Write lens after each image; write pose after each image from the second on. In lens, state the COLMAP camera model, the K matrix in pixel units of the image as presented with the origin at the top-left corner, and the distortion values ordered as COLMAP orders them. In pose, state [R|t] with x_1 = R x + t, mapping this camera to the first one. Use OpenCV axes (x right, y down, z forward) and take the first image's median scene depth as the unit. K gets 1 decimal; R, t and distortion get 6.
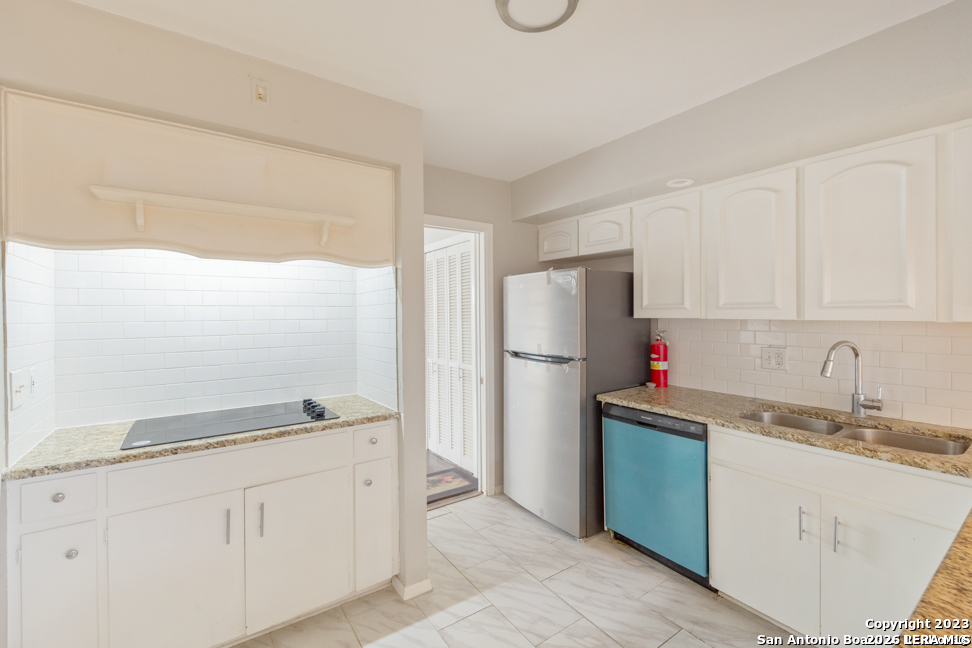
lens RADIAL K [[417.6, 0, 485.0], [0, 417.6, 314.6], [0, 0, 1]] dist [0.000506, -0.000456]
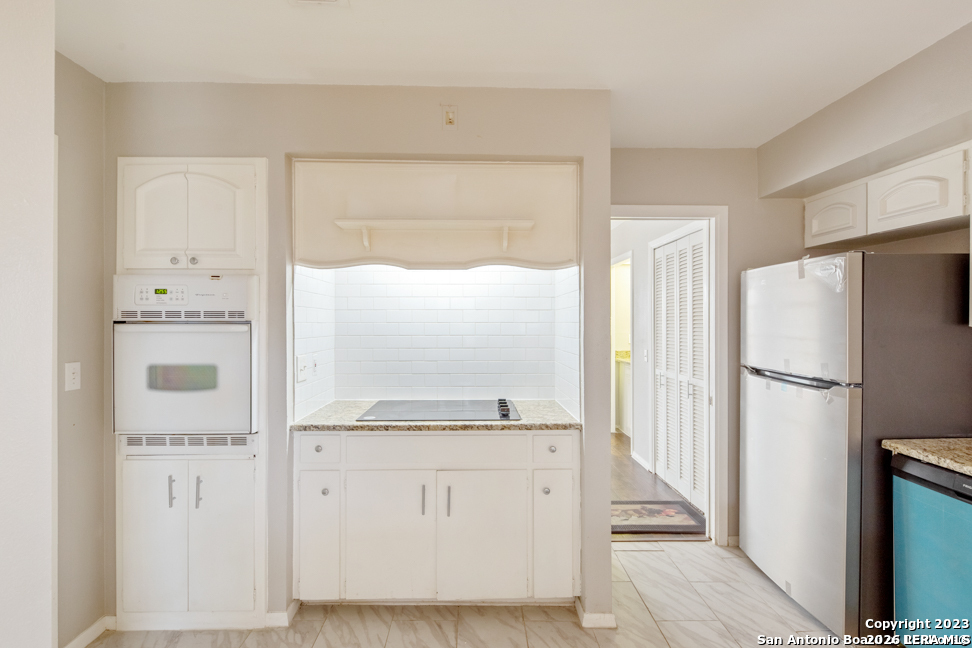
lens RADIAL K [[443.2, 0, 480.6], [0, 443.2, 320.8], [0, 0, 1]] dist [0.002176, -0.000784]
pose [[0.827537, 0.008980, -0.561340, 0.142581], [-0.007323, 0.999960, 0.005201, 0.002040], [0.561364, -0.000194, 0.827569, 0.050495]]
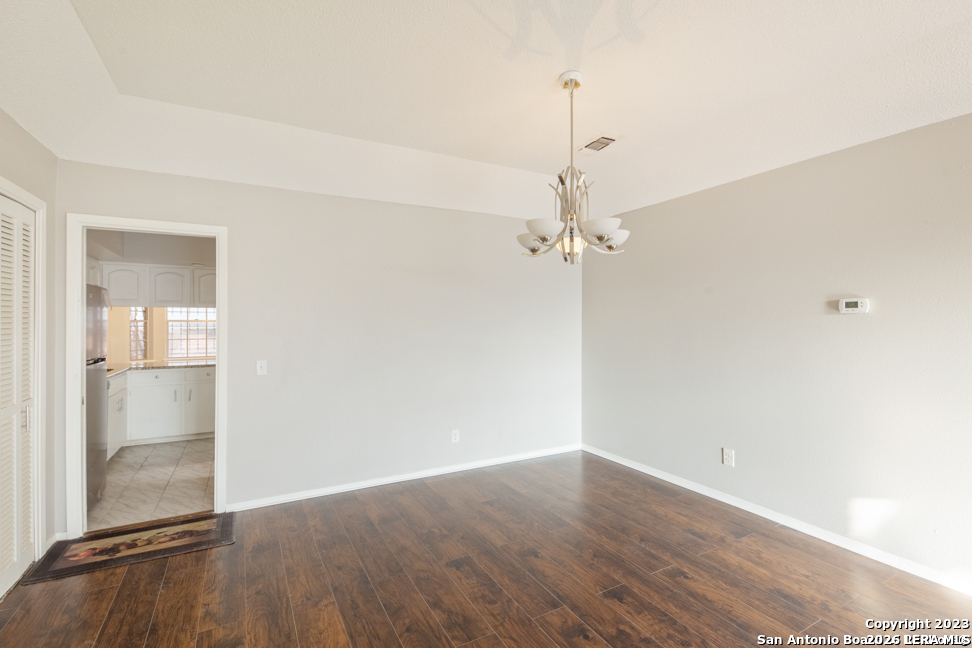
lens RADIAL K [[437.4, 0, 484.8], [0, 437.4, 320.9], [0, 0, 1]] dist [-0.001572, -0.000935]
pose [[-0.993748, 0.008776, 0.111297, -1.262781], [0.009010, 0.999958, 0.001600, 0.000455], [-0.111279, 0.002592, -0.993786, 2.456893]]
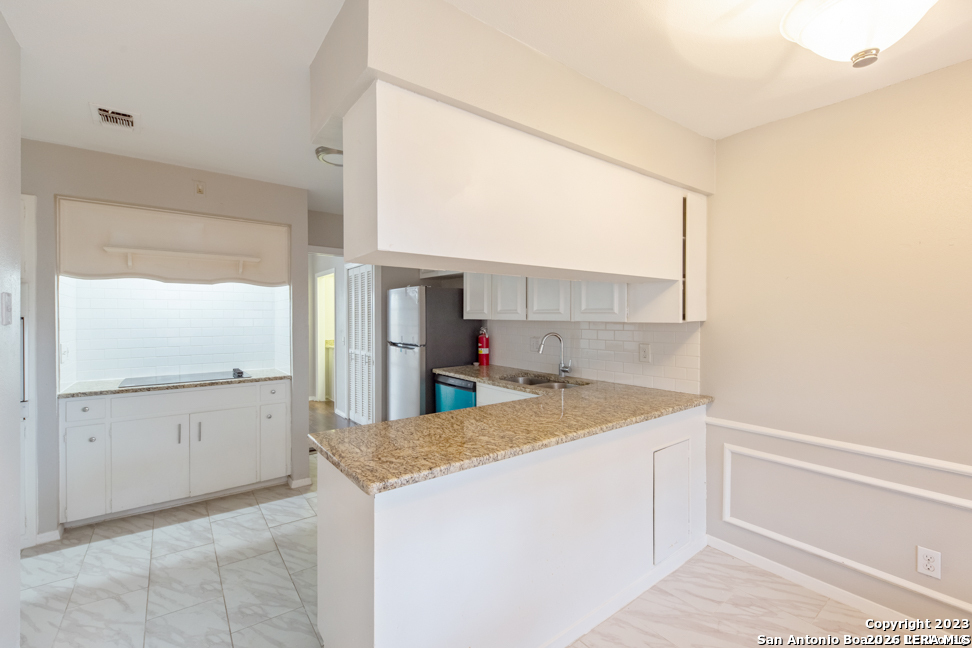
lens RADIAL K [[414.1, 0, 485.0], [0, 414.1, 319.3], [0, 0, 1]] dist [0.002215, 0.000064]
pose [[0.999294, 0.006690, 0.036959, 0.434381], [-0.006837, 0.999969, 0.003838, 0.002544], [-0.036933, -0.004088, 0.999309, -0.571500]]
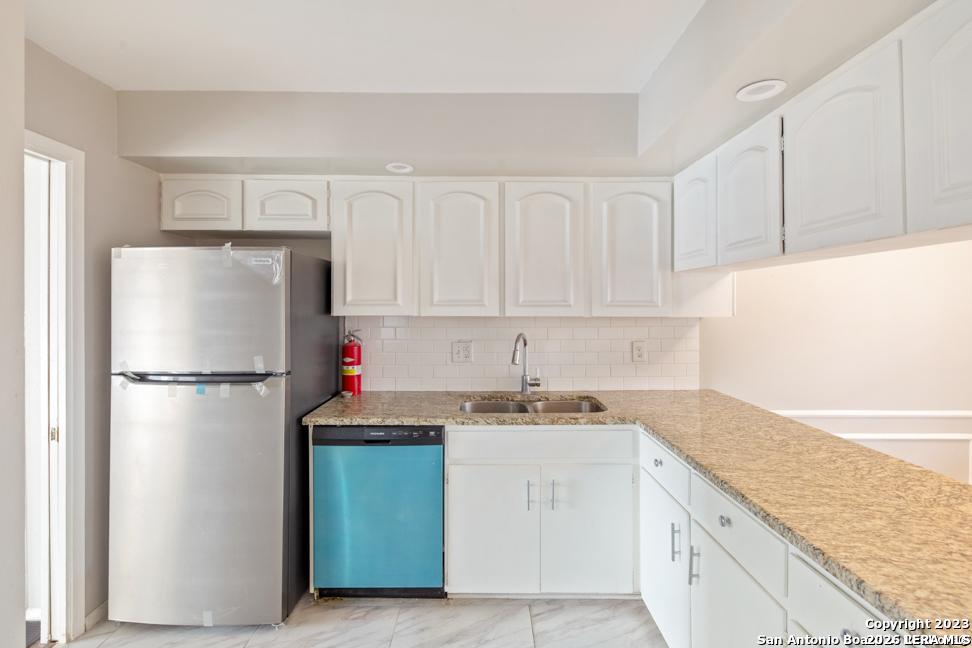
lens RADIAL K [[440.9, 0, 484.3], [0, 440.9, 306.6], [0, 0, 1]] dist [-0.001042, -0.001073]
pose [[0.570320, 0.009406, 0.821369, -0.216089], [0.000265, 0.999932, -0.011635, 0.000057], [-0.821423, 0.006853, 0.570279, 0.295709]]
